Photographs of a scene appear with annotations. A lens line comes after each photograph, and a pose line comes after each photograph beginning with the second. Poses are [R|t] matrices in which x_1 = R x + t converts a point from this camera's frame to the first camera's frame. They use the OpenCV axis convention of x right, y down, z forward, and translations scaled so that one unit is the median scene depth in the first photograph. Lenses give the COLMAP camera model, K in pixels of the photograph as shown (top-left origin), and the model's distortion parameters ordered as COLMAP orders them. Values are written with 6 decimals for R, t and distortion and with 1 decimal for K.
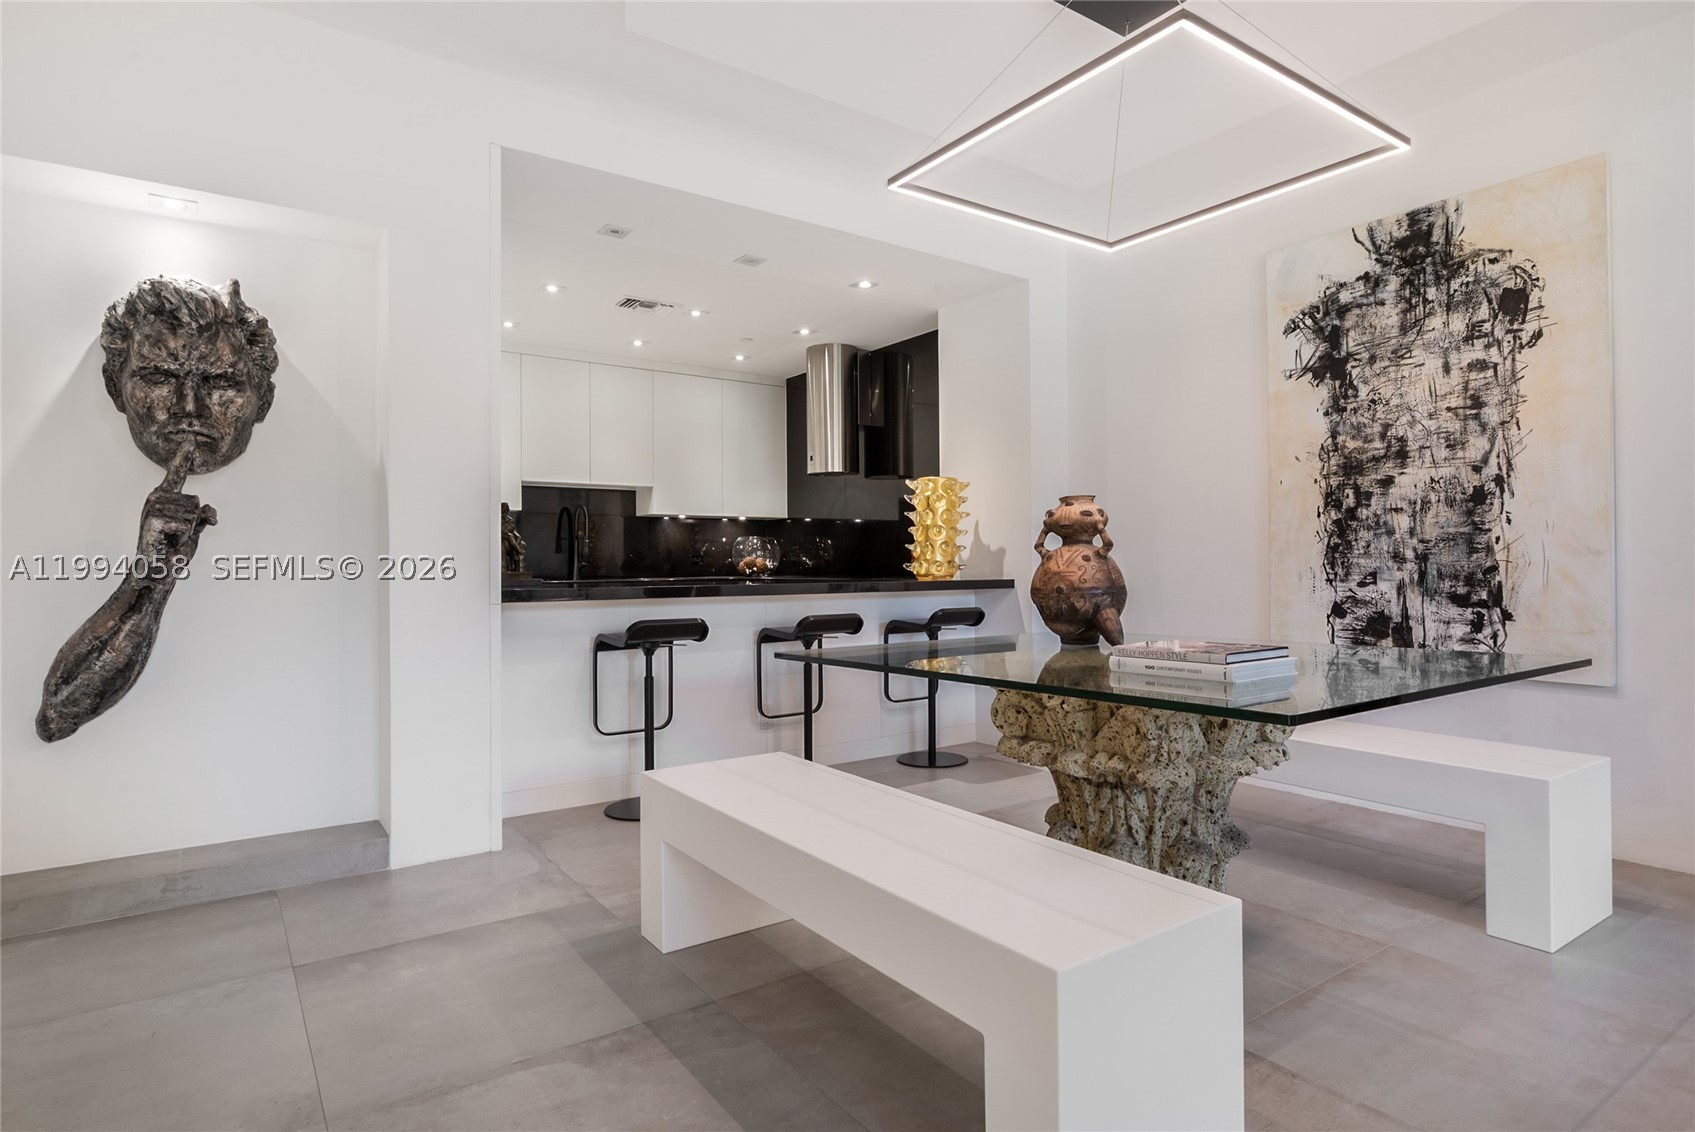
lens RADIAL K [[906.3, 0, 856.0], [0, 906.3, 557.7], [0, 0, 1]] dist [-0.008612, -0.000763]
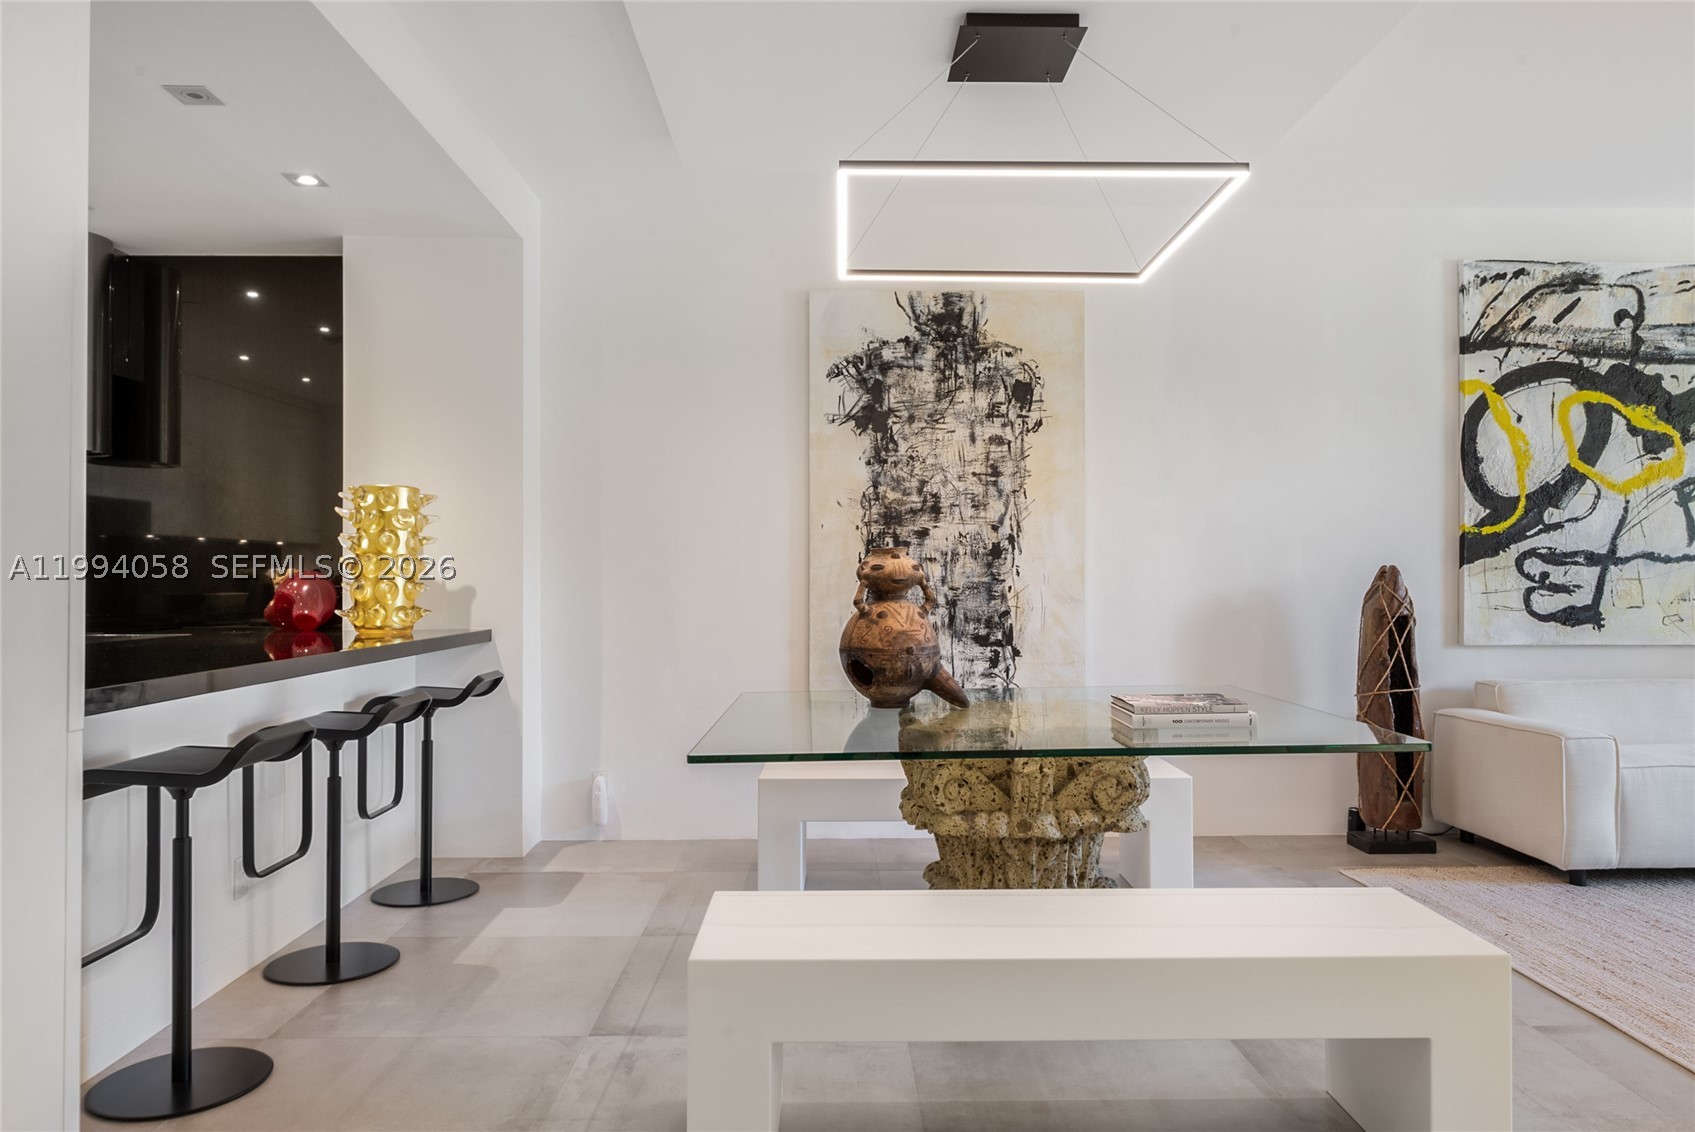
lens RADIAL K [[1128.3, 0, 859.6], [0, 1128.3, 566.7], [0, 0, 1]] dist [-0.005823, -0.001857]
pose [[0.561221, 0.015226, 0.827526, -0.619656], [-0.010507, 0.999881, -0.011272, -0.029663], [-0.827600, -0.002369, 0.561314, 0.319929]]
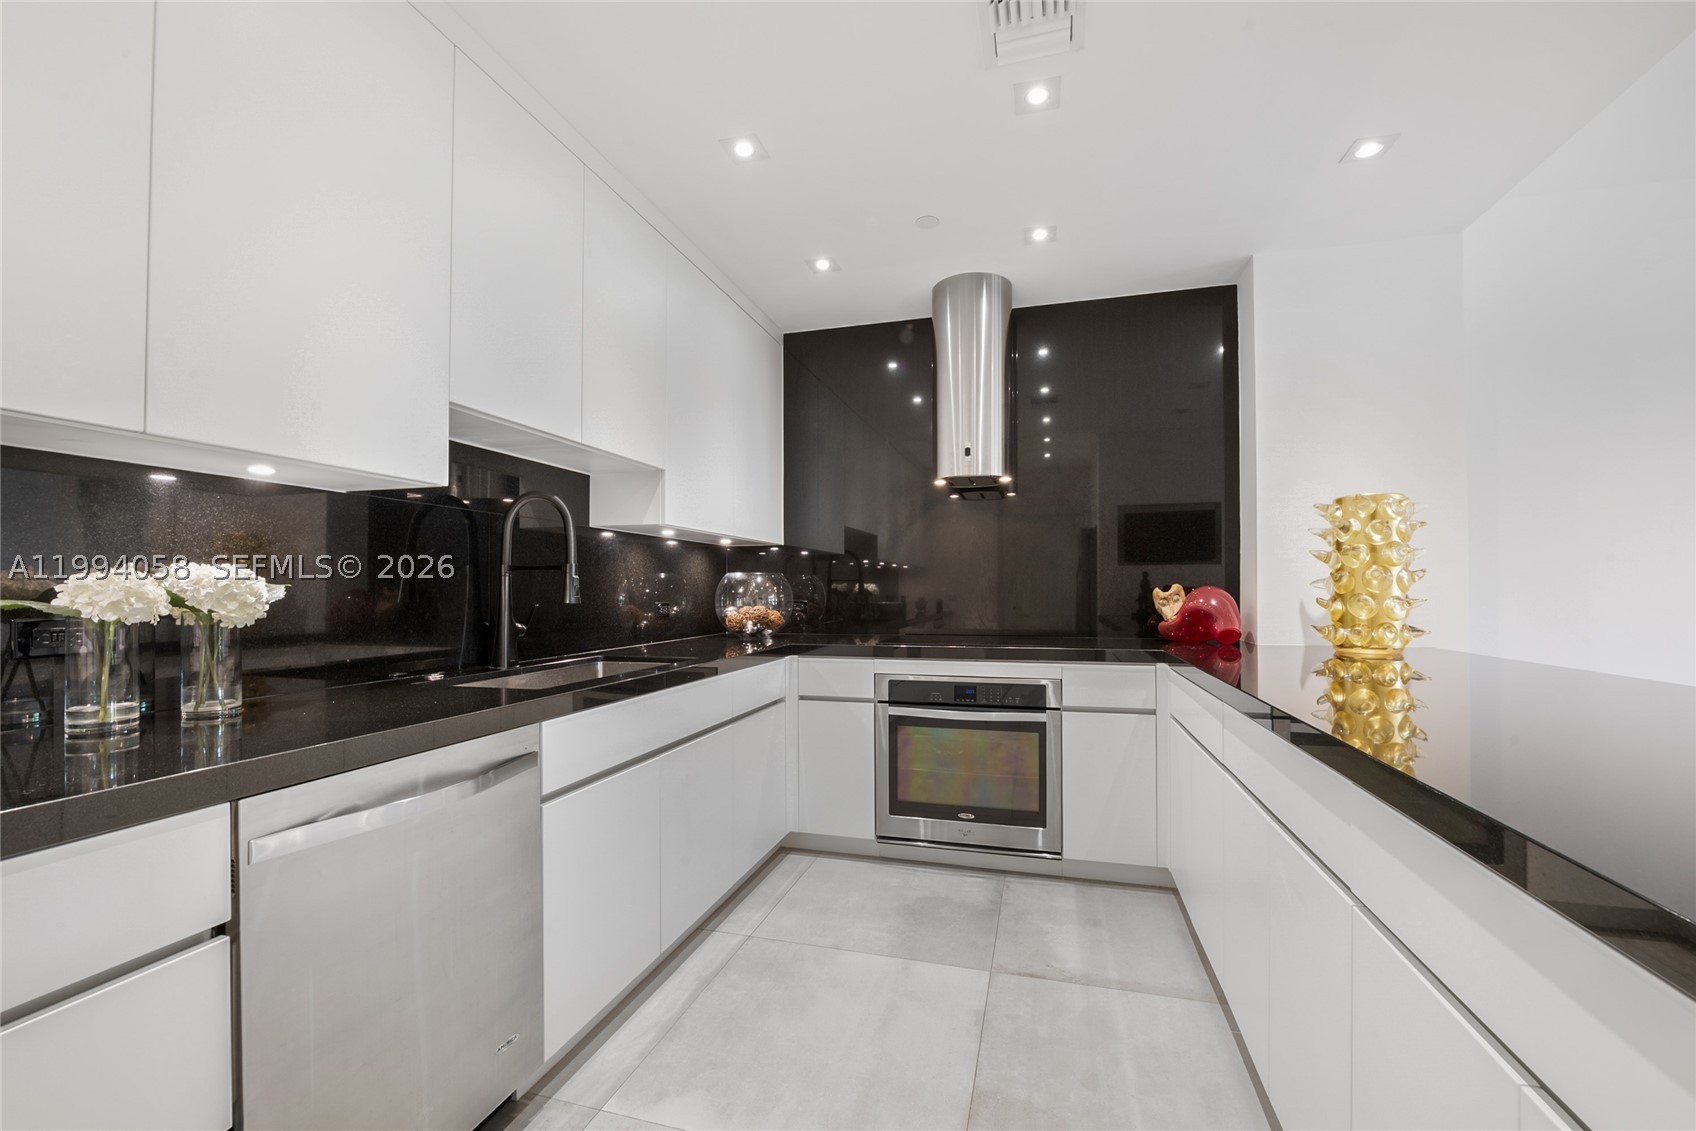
lens RADIAL K [[679.9, 0, 854.4], [0, 679.9, 576.5], [0, 0, 1]] dist [-0.010861, -0.000769]
pose [[0.771843, 0.013247, 0.635675, -0.746570], [-0.007295, 0.999902, -0.011979, -0.032090], [-0.635771, 0.004609, 0.771864, 1.267550]]
